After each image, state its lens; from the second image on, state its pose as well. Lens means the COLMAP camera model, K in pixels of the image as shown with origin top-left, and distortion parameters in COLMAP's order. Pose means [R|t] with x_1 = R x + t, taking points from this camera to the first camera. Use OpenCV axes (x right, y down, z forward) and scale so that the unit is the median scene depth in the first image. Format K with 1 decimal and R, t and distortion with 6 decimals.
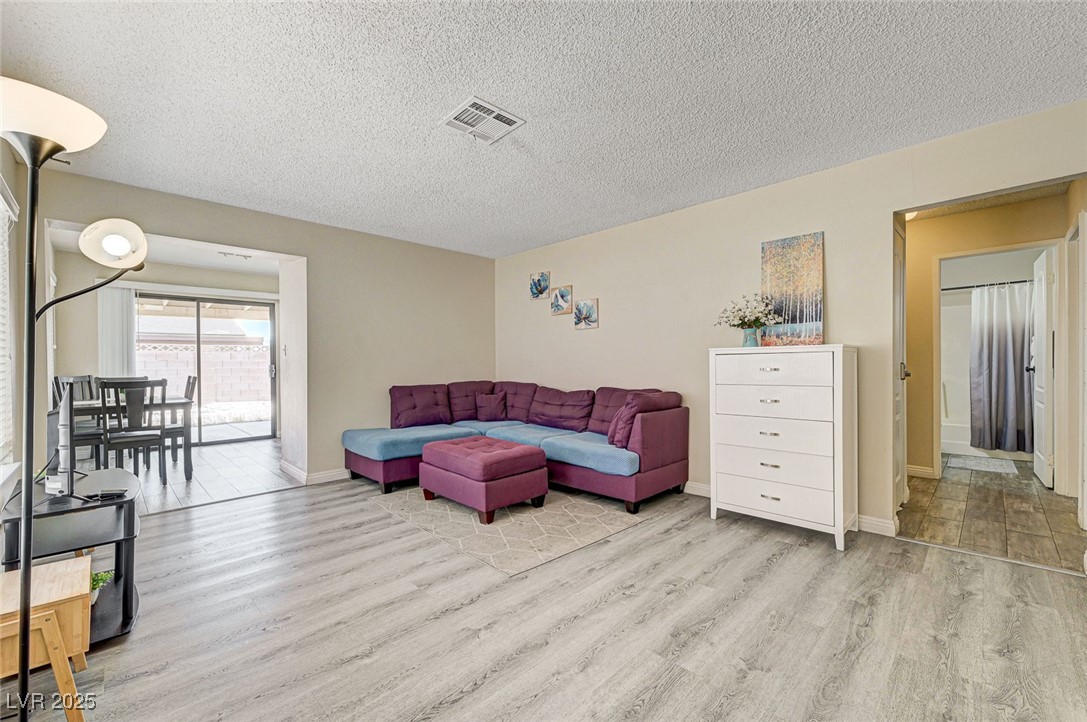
lens RADIAL K [[447.5, 0, 547.1], [0, 447.5, 364.7], [0, 0, 1]] dist [-0.001509, -0.000271]
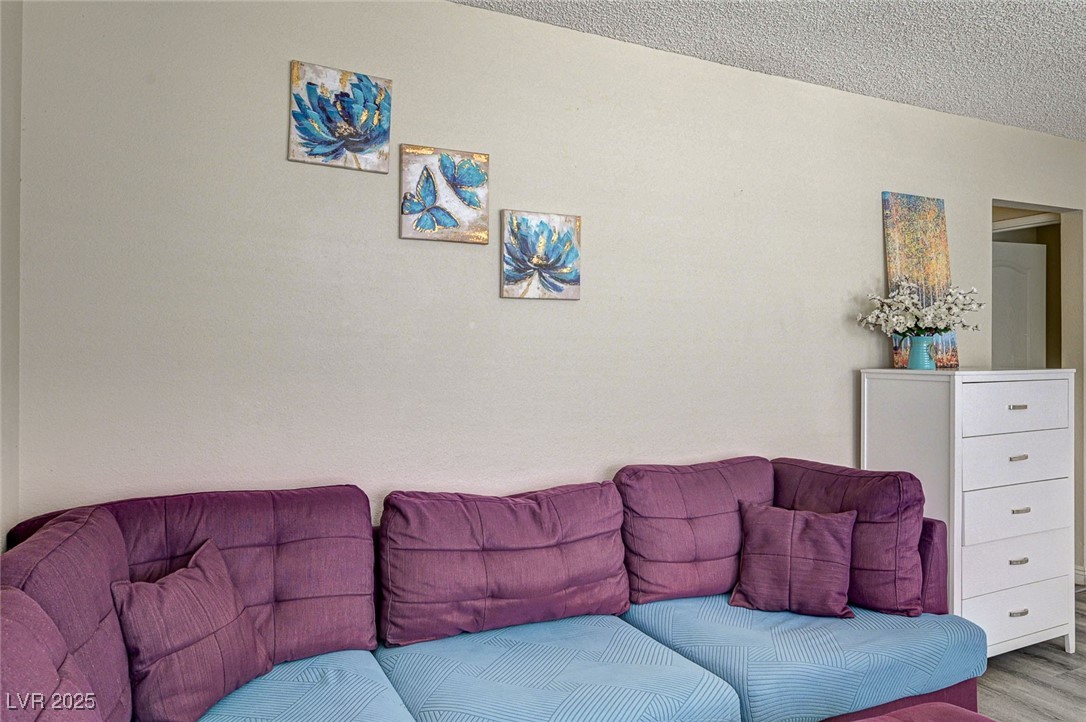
lens RADIAL K [[747.4, 0, 540.4], [0, 747.4, 346.0], [0, 0, 1]] dist [0.005247, 0.004350]
pose [[0.312194, 0.018612, 0.949836, -0.463391], [-0.001278, 0.999815, -0.019171, -0.035186], [-0.950018, 0.004772, 0.312160, 0.855744]]
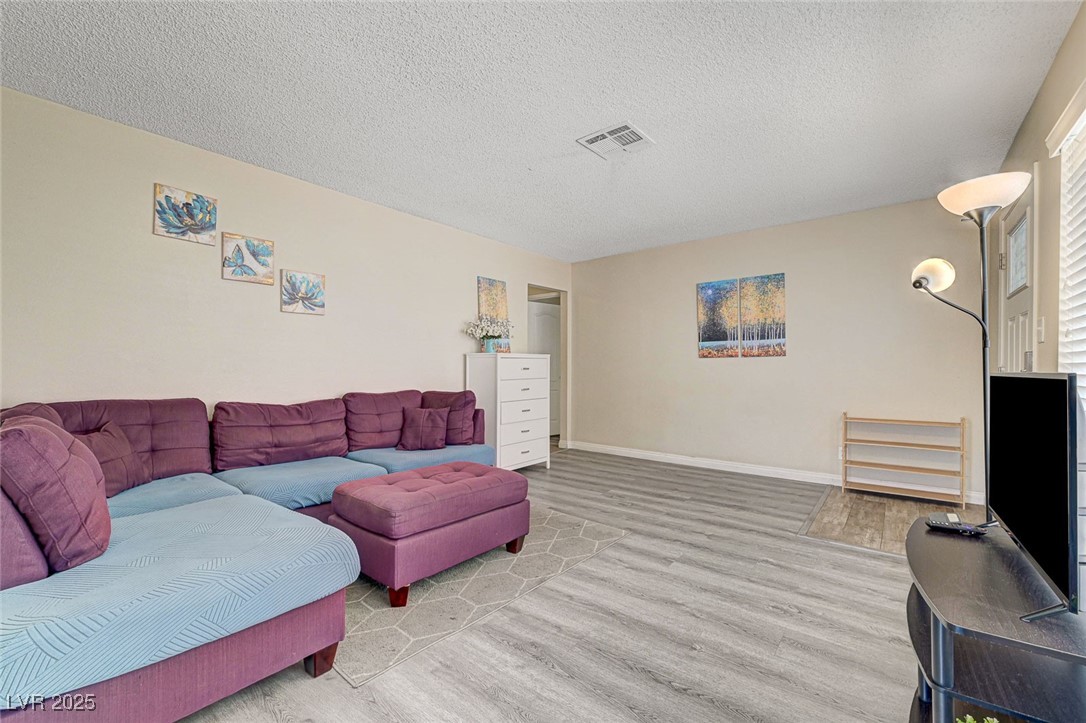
lens RADIAL K [[454.9, 0, 542.8], [0, 454.9, 371.4], [0, 0, 1]] dist [-0.000350, -0.000180]
pose [[-0.118004, 0.001006, 0.993013, -0.693390], [0.005013, 0.999987, -0.000418, 0.013624], [-0.993001, 0.004929, -0.118007, 0.737397]]
